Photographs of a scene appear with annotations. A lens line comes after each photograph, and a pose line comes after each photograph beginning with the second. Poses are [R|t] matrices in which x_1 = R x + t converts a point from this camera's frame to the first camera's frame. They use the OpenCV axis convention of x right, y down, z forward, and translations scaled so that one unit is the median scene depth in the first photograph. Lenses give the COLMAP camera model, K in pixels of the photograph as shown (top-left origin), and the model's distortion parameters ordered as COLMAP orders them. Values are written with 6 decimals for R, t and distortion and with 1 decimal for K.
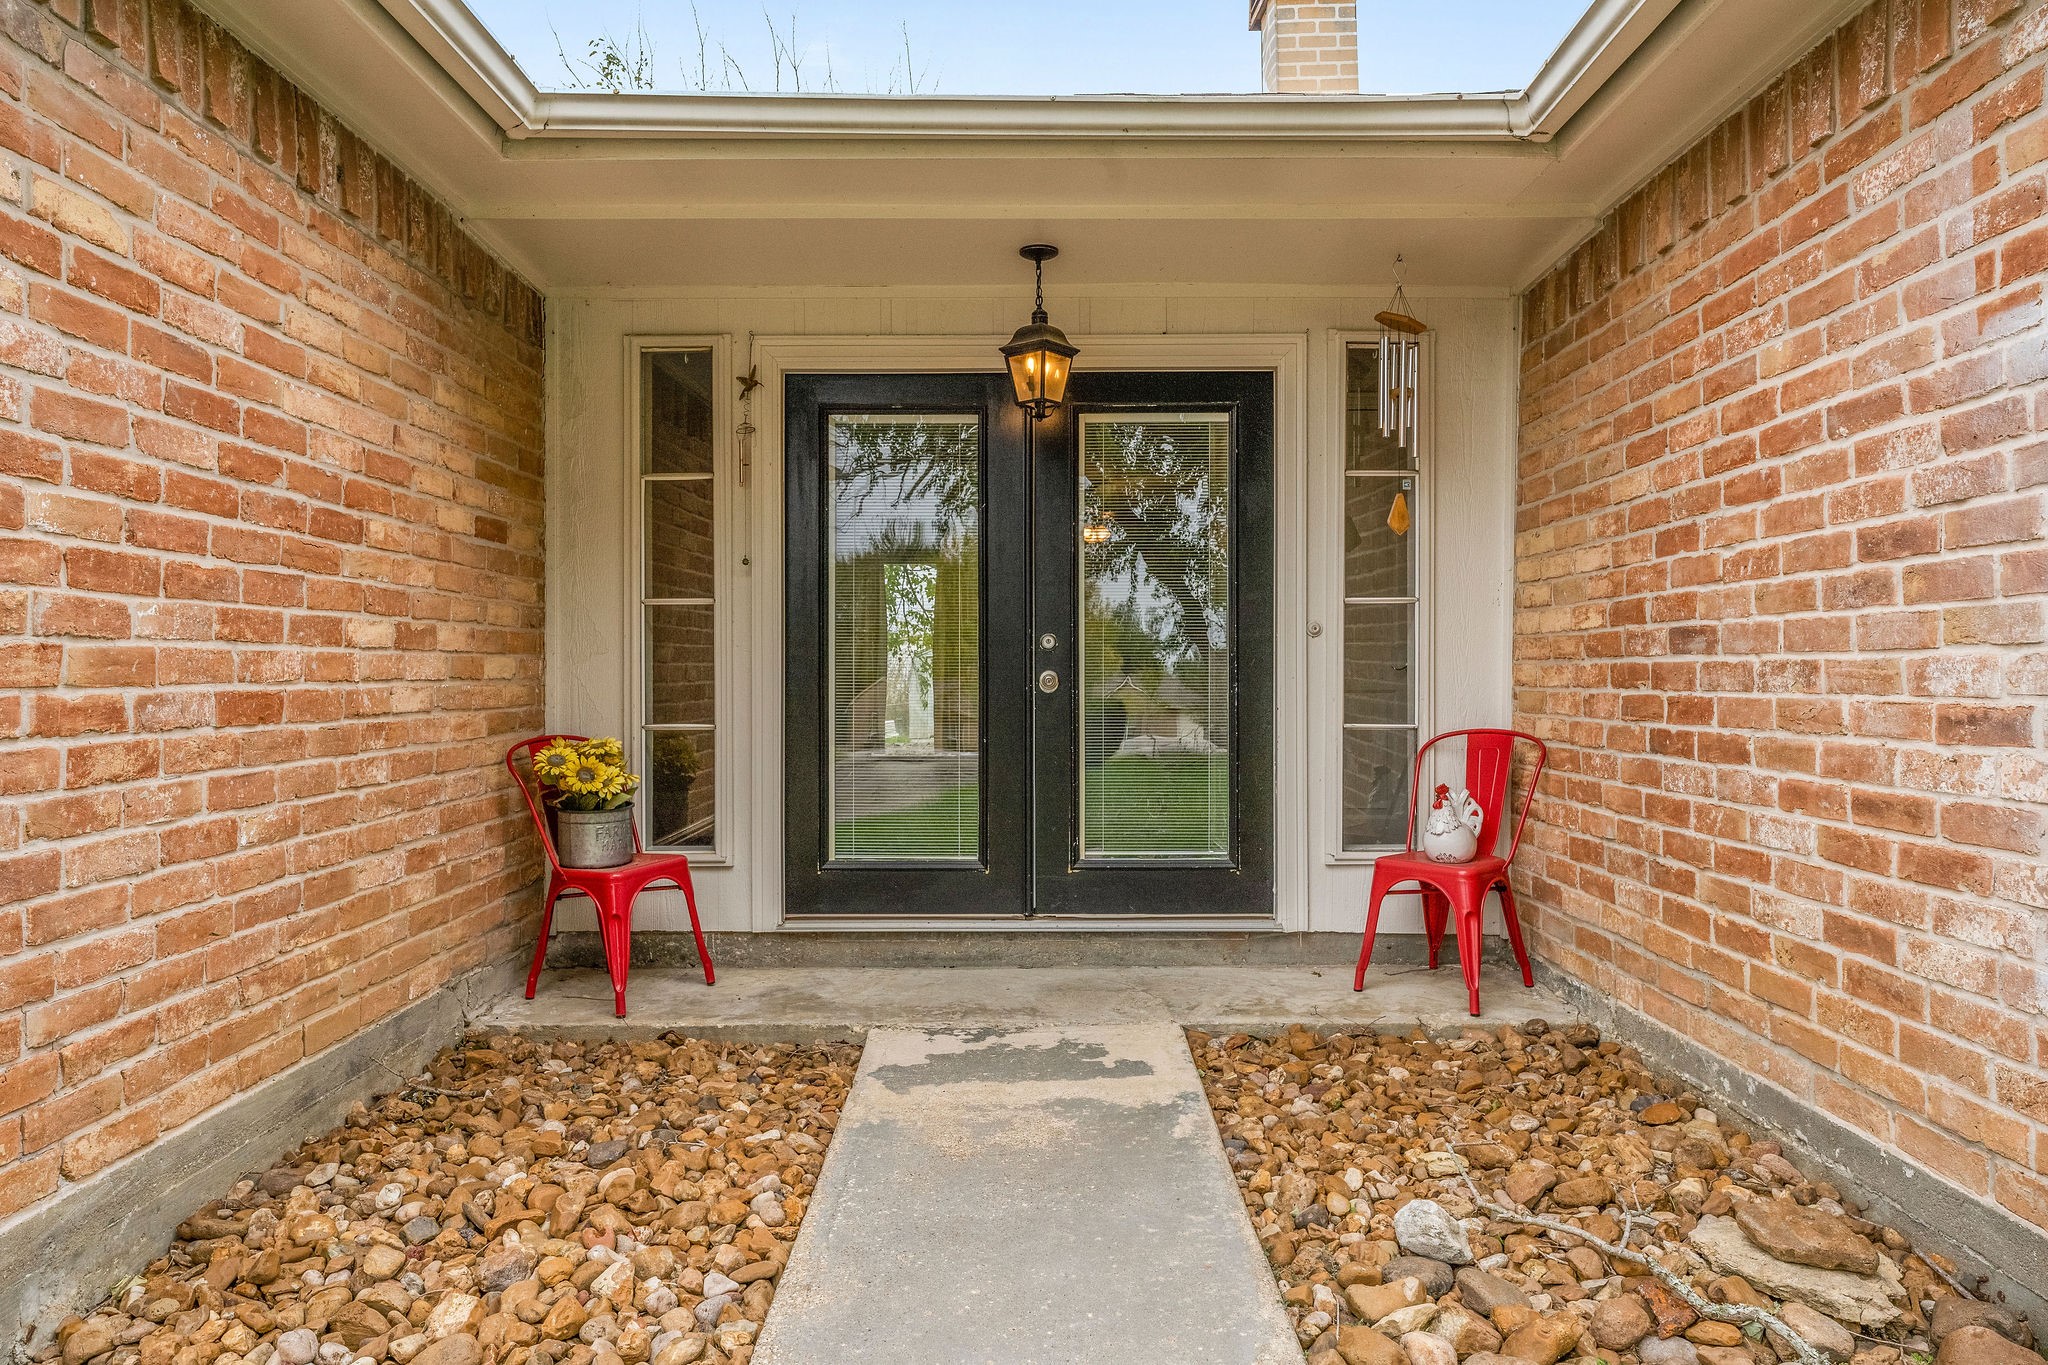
lens RADIAL K [[1298.0, 0, 1024.0], [0, 1298.0, 682.5], [0, 0, 1]] dist [-0.000129, -0.000047]
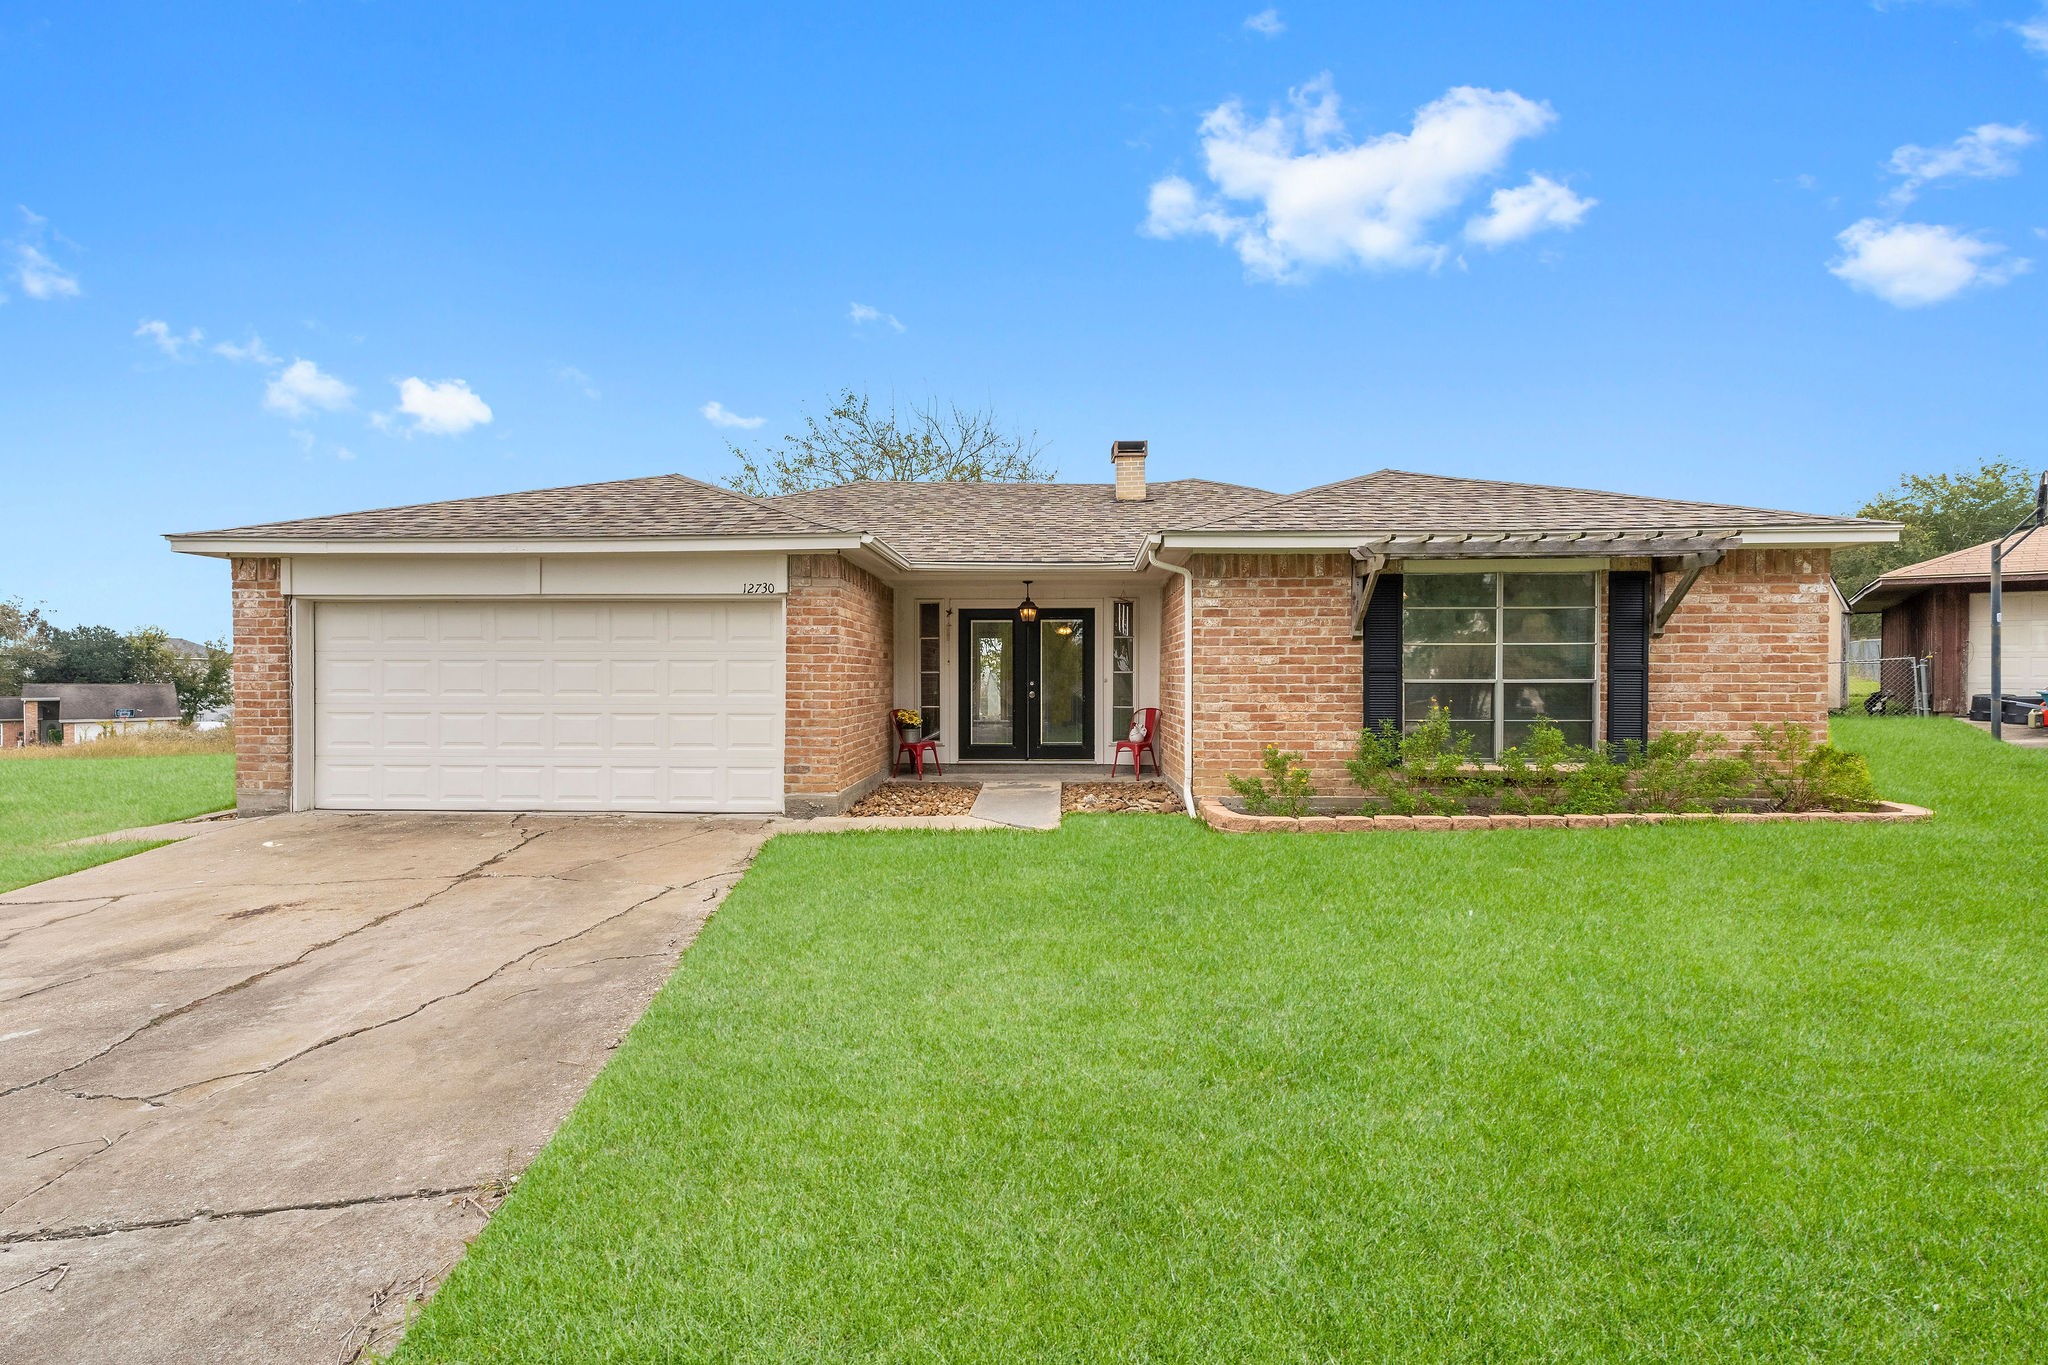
lens RADIAL K [[824.1, 0, 1021.9], [0, 824.1, 677.3], [0, 0, 1]] dist [0.000828, -0.000255]
pose [[0.998966, 0.001045, -0.045447, 0.096763], [-0.001285, 0.999985, -0.005267, -0.036795], [0.045441, 0.005320, 0.998953, -1.299745]]
